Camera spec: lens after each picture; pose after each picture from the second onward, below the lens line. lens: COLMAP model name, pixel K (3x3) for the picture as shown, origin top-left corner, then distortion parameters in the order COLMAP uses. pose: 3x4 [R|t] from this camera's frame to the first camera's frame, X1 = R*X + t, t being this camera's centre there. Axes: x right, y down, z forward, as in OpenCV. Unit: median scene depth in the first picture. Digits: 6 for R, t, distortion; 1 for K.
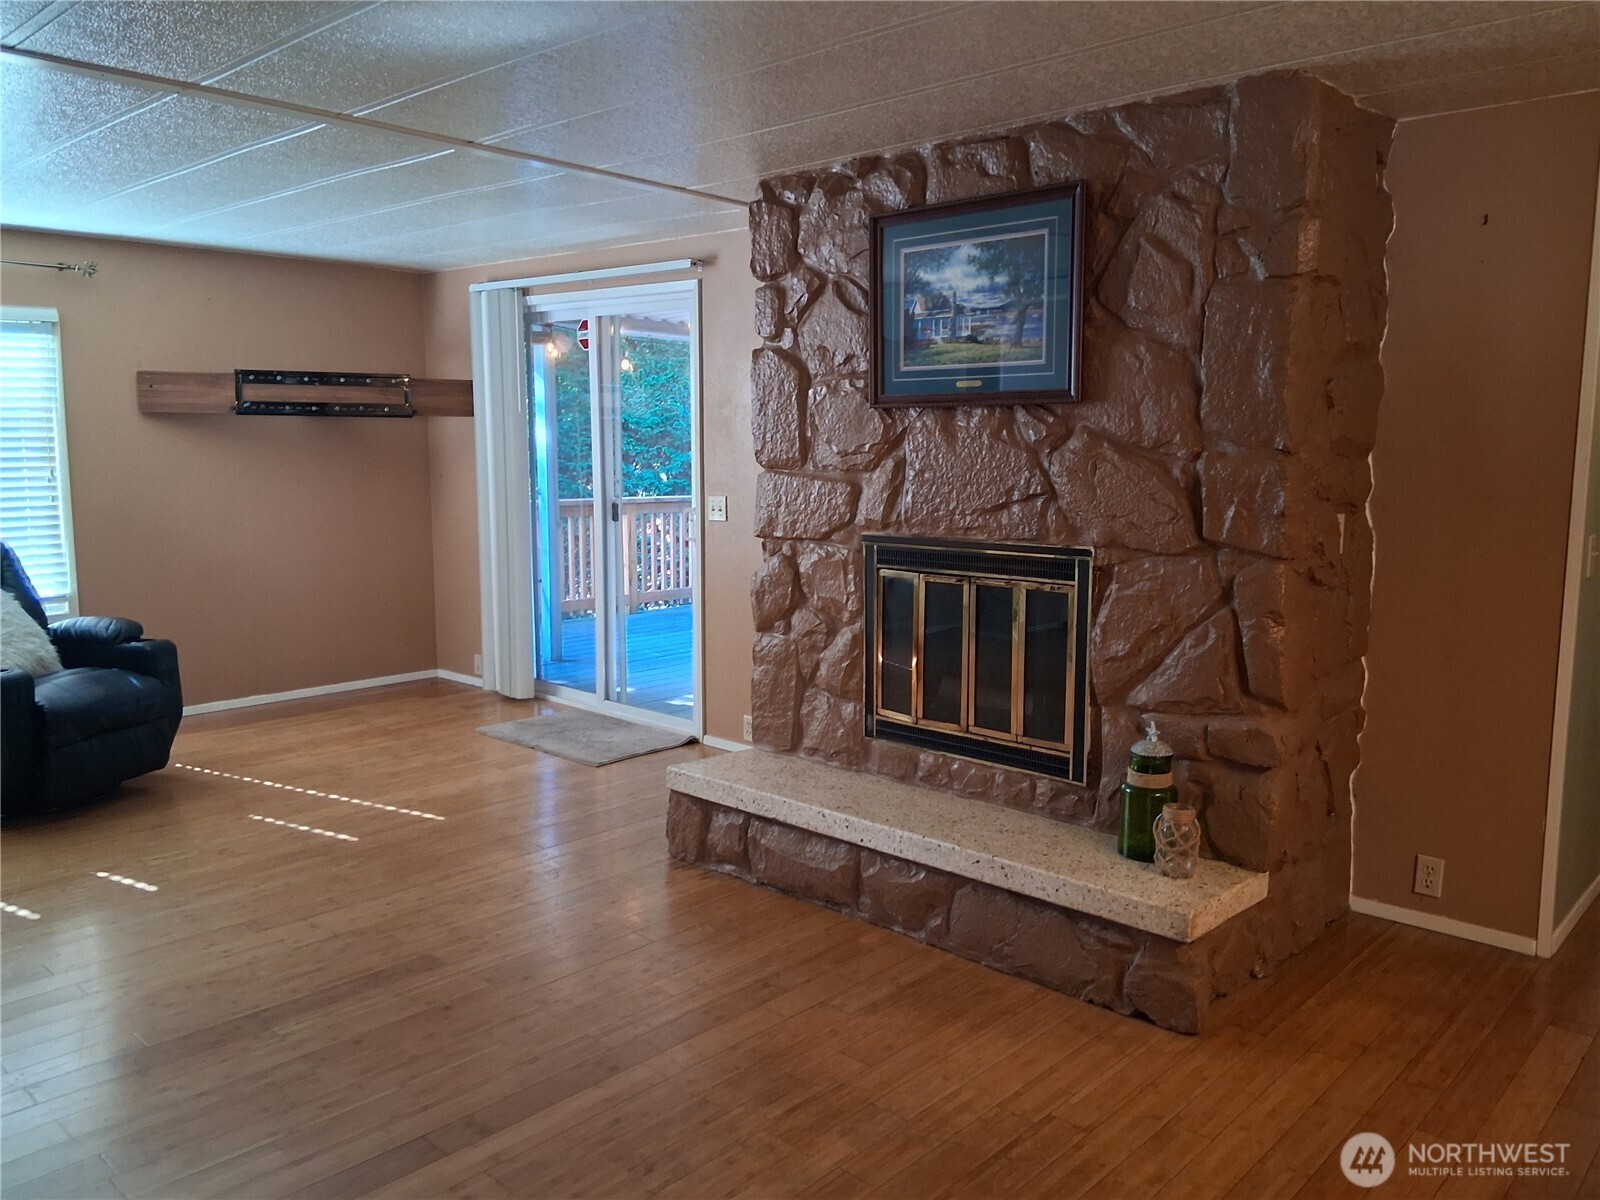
lens RADIAL K [[1208.5, 0, 810.2], [0, 1208.5, 591.3], [0, 0, 1]] dist [0.094322, -0.150234]
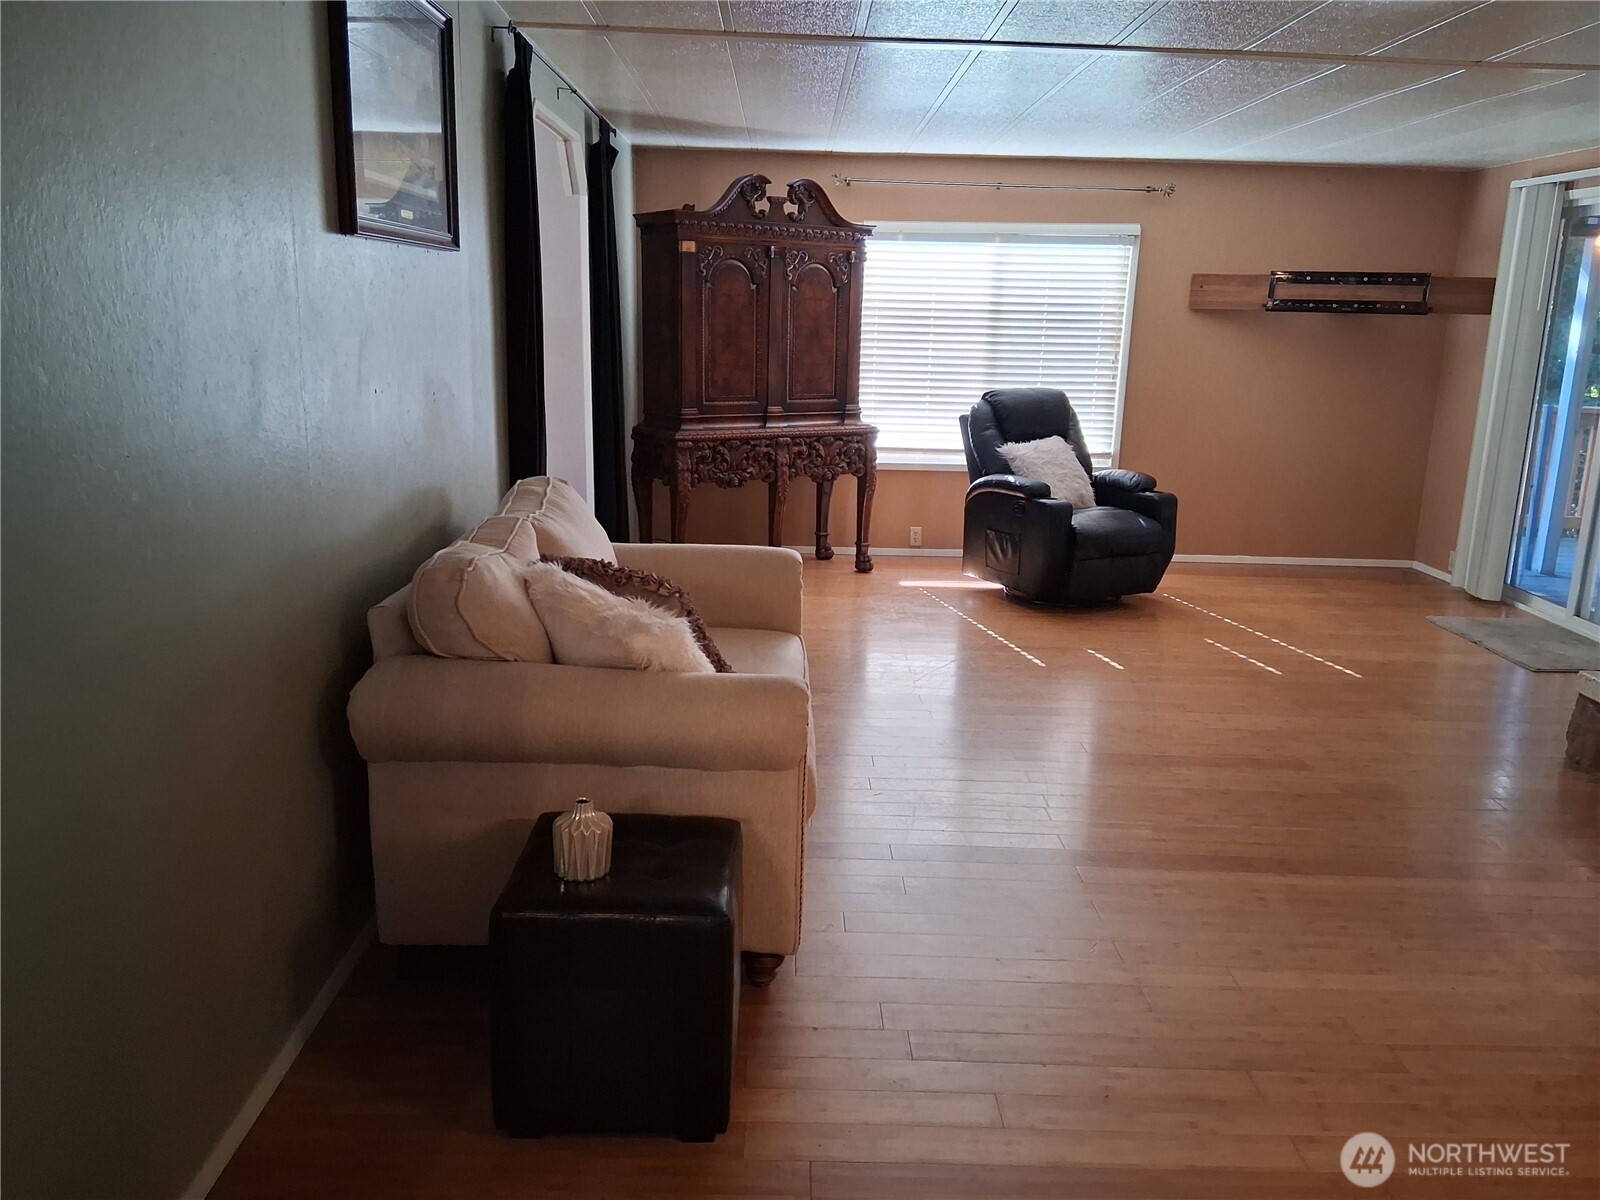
lens RADIAL K [[1208.5, 0, 784.8], [0, 1208.5, 587.5], [0, 0, 1]] dist [0.094322, -0.150234]
pose [[0.669639, 0.175449, -0.721666, 0.123429], [-0.116874, 0.984483, 0.130895, 0.016258], [0.733433, -0.003308, 0.679754, -0.135284]]
